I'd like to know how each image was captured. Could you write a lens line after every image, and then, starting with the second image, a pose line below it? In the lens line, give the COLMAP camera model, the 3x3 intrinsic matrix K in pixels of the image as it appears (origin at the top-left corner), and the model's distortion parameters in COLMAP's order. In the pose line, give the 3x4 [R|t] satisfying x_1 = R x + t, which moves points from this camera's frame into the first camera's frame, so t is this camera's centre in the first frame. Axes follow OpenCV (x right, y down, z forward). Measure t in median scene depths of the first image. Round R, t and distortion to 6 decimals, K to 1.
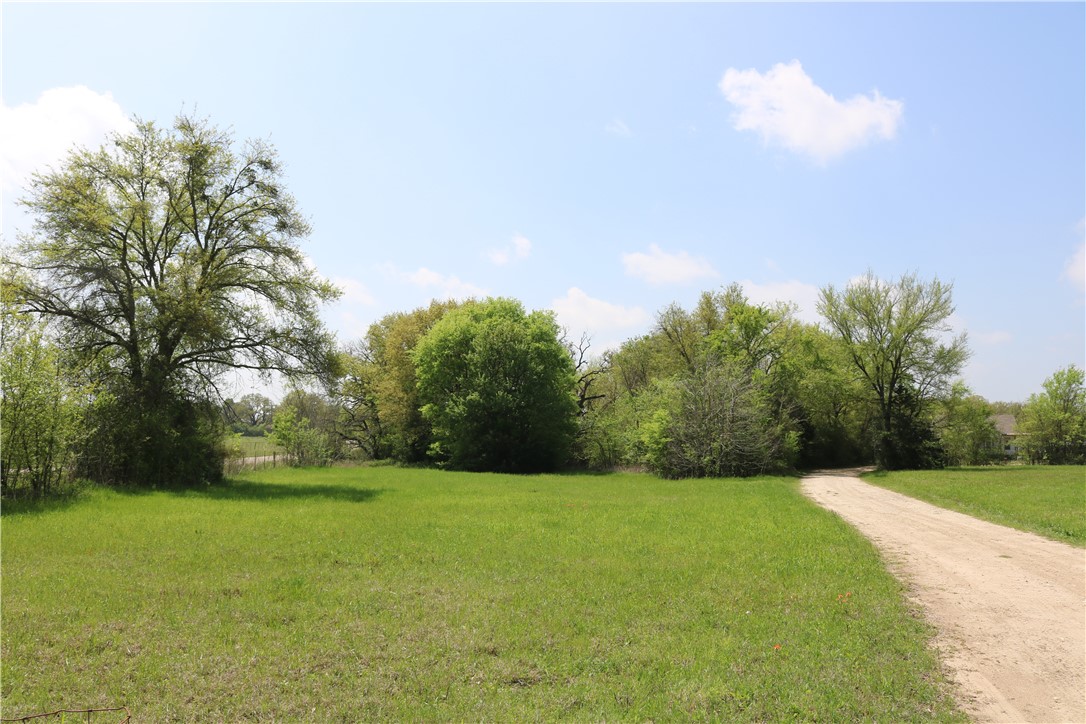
lens RADIAL K [[899.0, 0, 545.4], [0, 899.0, 364.5], [0, 0, 1]] dist [-0.159792, 0.137521]
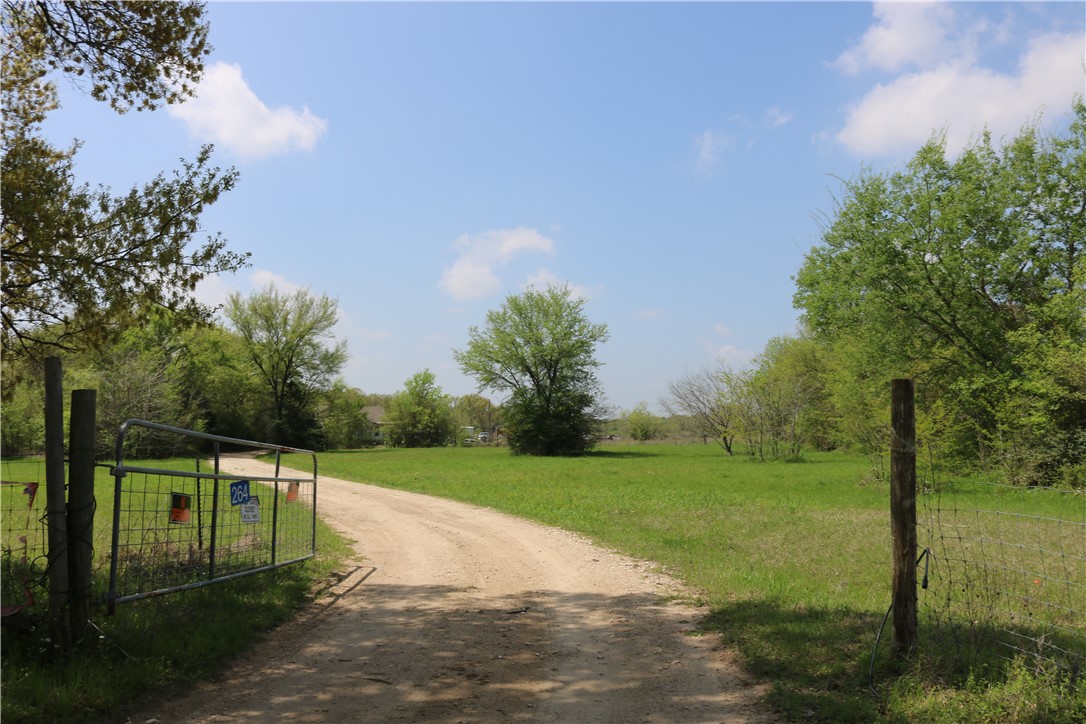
lens RADIAL K [[899.0, 0, 545.4], [0, 899.0, 364.5], [0, 0, 1]] dist [-0.159792, 0.137521]
pose [[0.785465, 0.035640, 0.617879, -0.077695], [-0.044635, 0.999003, -0.000882, -0.015301], [-0.617294, -0.026886, 0.786273, -0.173937]]
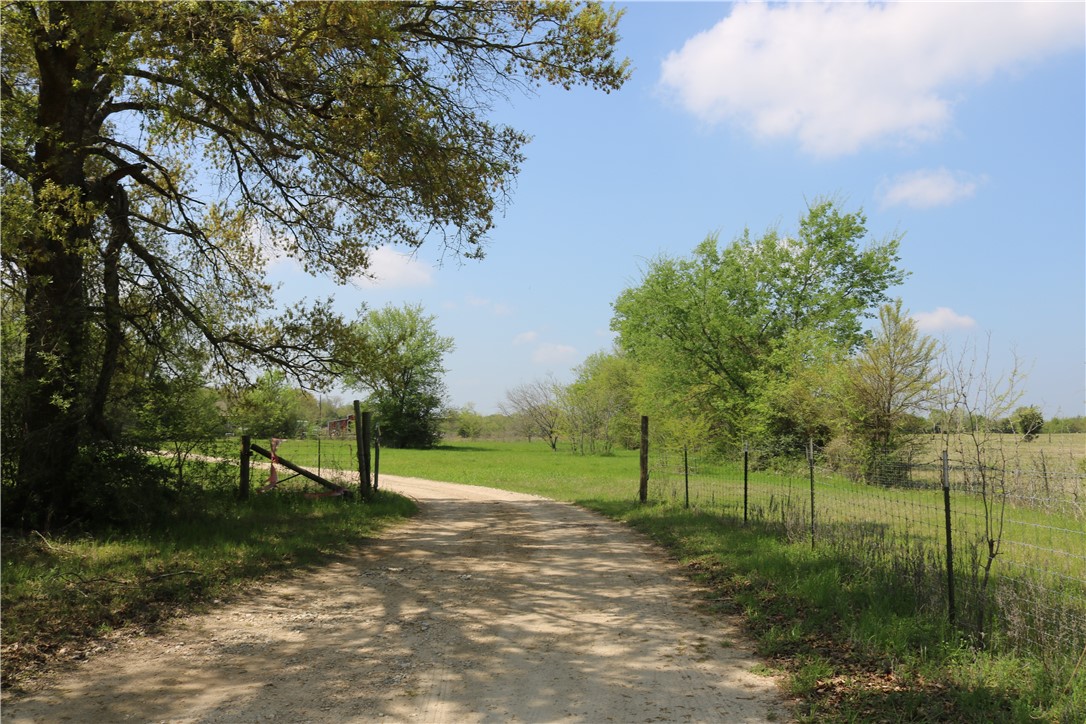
lens RADIAL K [[899.0, 0, 545.4], [0, 899.0, 364.5], [0, 0, 1]] dist [-0.159792, 0.137521]
pose [[0.643436, 0.058628, 0.763252, -0.238649], [-0.078437, 0.996864, -0.010449, -0.027363], [-0.761471, -0.053144, 0.646017, -0.290120]]
